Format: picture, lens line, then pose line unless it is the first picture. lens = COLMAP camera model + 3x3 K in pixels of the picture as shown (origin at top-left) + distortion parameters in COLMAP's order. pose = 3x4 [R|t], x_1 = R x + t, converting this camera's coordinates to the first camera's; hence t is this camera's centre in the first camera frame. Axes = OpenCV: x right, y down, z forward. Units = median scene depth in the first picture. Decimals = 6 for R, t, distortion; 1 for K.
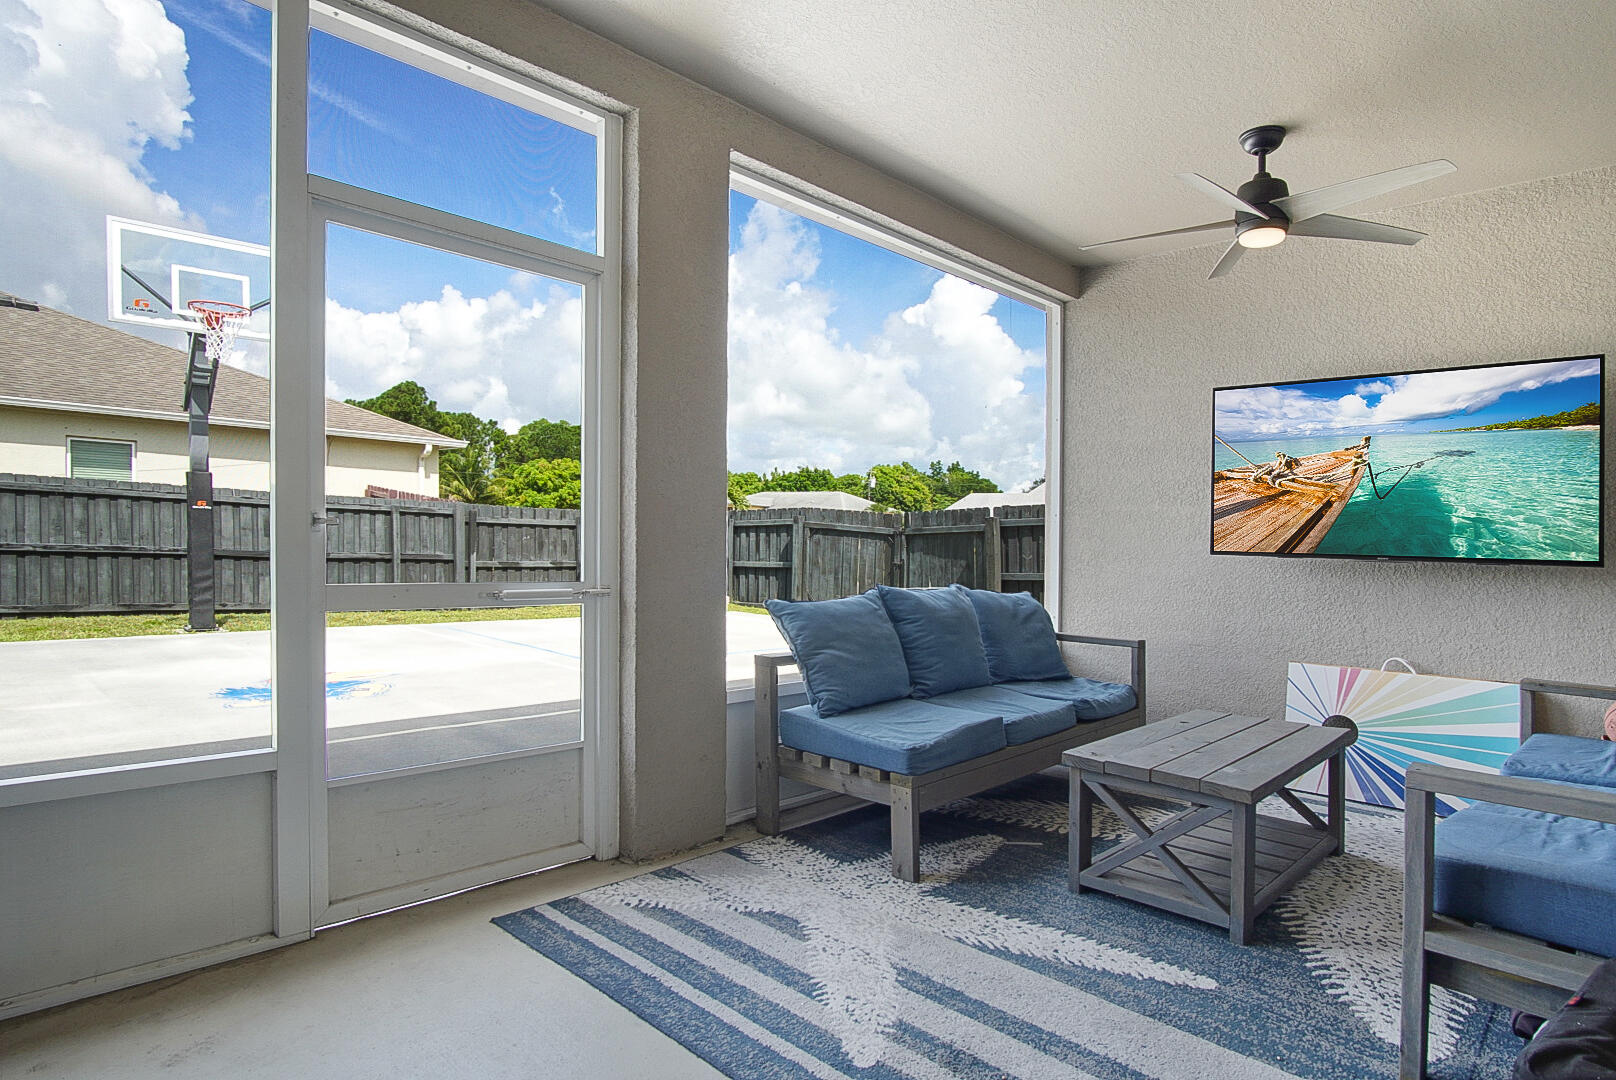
lens RADIAL K [[864.4, 0, 797.0], [0, 864.4, 541.8], [0, 0, 1]] dist [-0.033703, 0.005958]
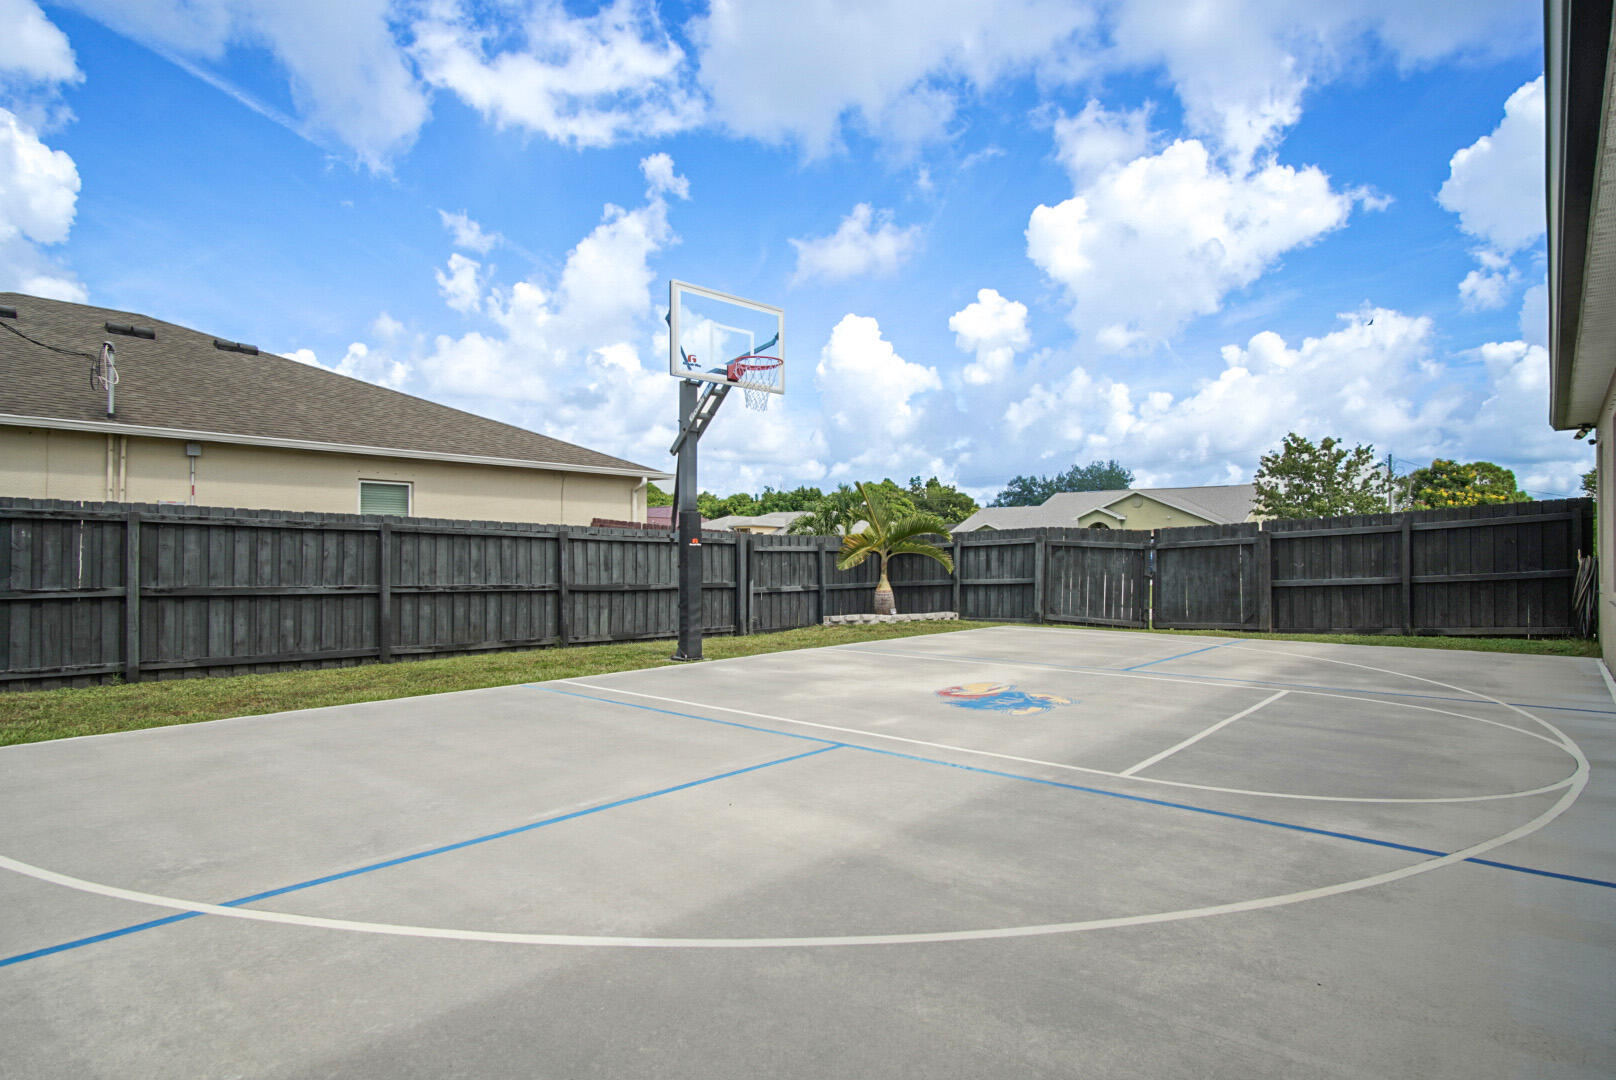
lens RADIAL K [[864.4, 0, 821.9], [0, 864.4, 543.8], [0, 0, 1]] dist [-0.033703, 0.005958]
pose [[0.996749, -0.032557, 0.073692, -0.373408], [0.033923, 0.999274, -0.017362, -0.010086], [-0.073073, 0.019805, 0.997130, -0.059883]]
